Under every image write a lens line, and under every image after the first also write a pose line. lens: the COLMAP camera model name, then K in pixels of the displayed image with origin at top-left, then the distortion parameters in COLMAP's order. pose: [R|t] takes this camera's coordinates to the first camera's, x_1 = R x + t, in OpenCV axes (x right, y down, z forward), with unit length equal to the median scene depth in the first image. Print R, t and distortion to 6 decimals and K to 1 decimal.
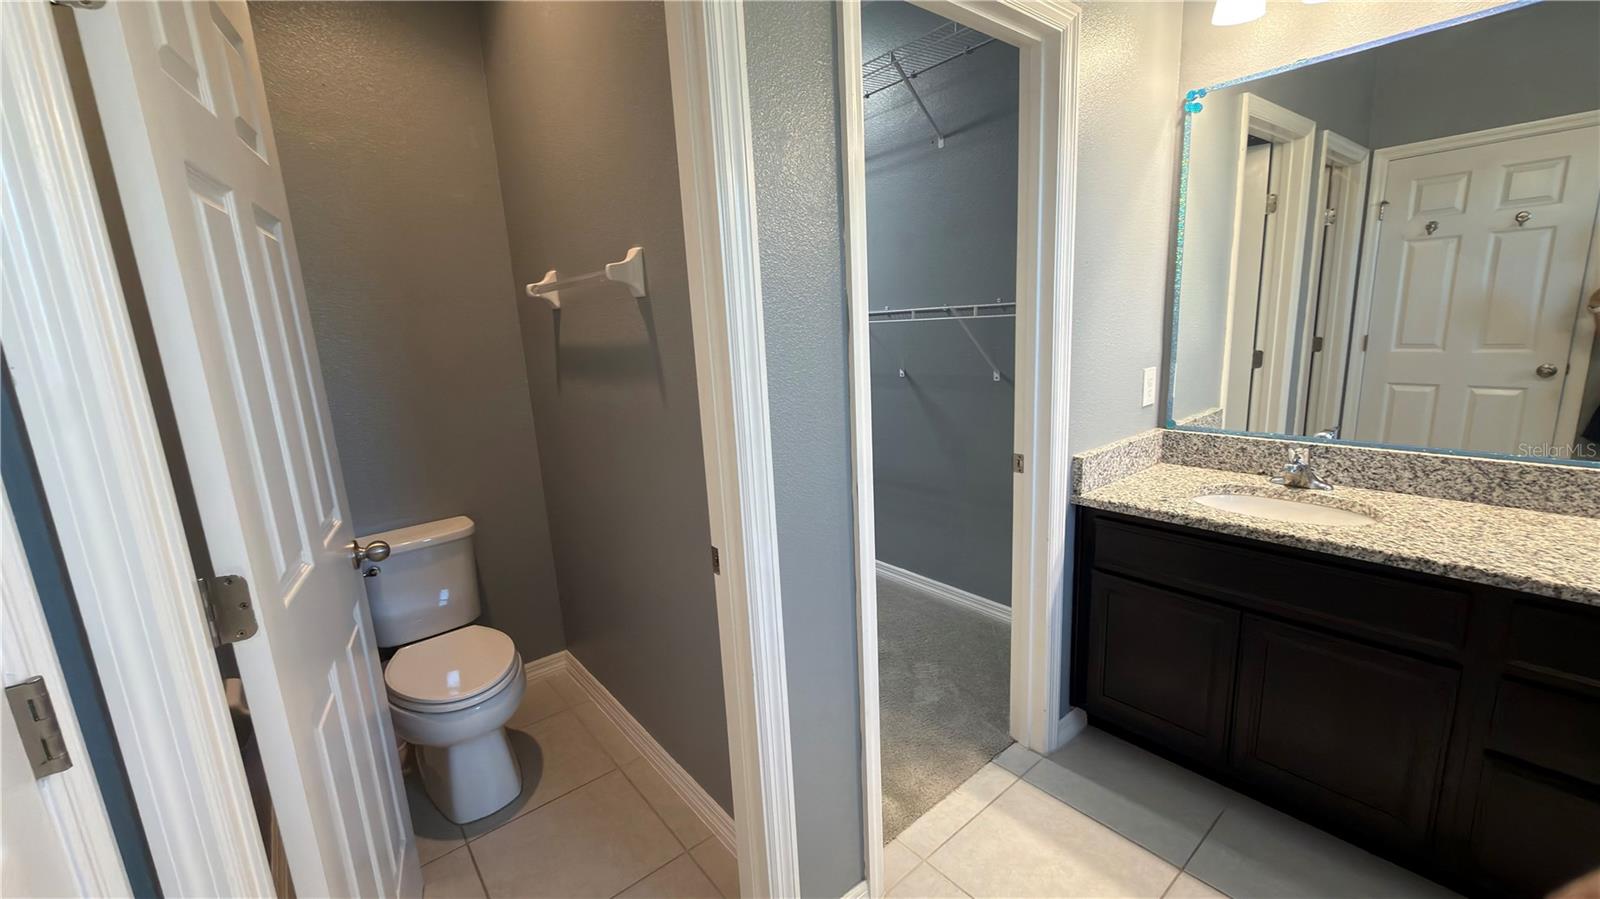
lens RADIAL K [[640.3, 0, 801.3], [0, 640.3, 449.8], [0, 0, 1]] dist [-0.022029, -0.000481]
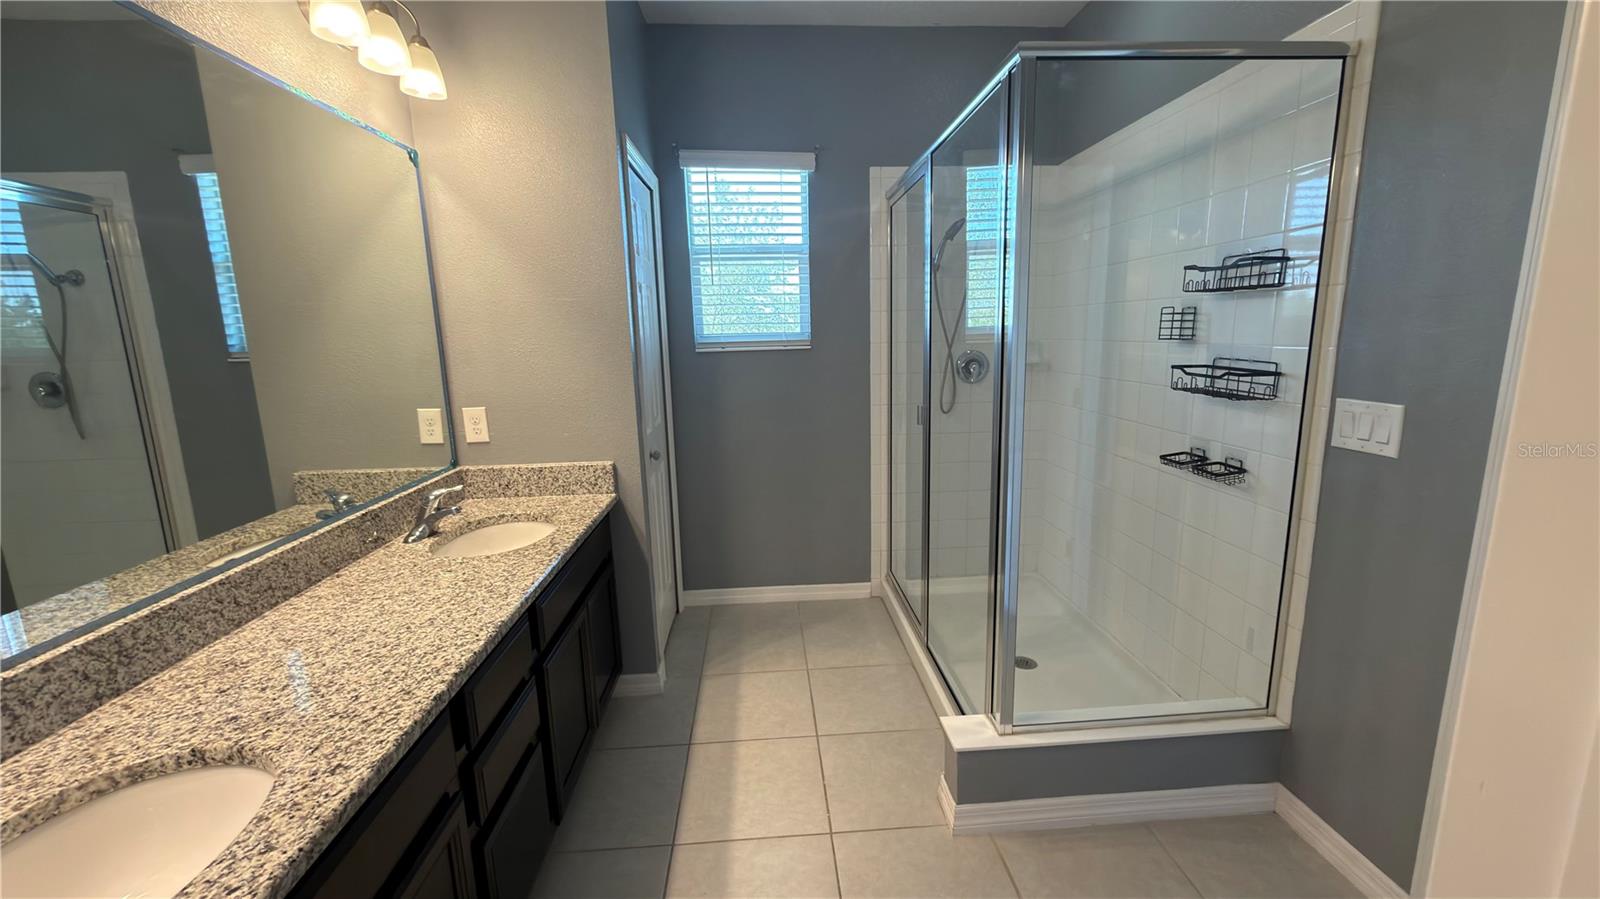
lens RADIAL K [[640.3, 0, 803.8], [0, 640.3, 452.1], [0, 0, 1]] dist [-0.022029, -0.000481]
pose [[-0.815474, -0.027122, 0.578157, 0.139215], [0.185184, 0.934168, 0.305019, -0.223326], [-0.548369, 0.355801, -0.756768, 1.023301]]
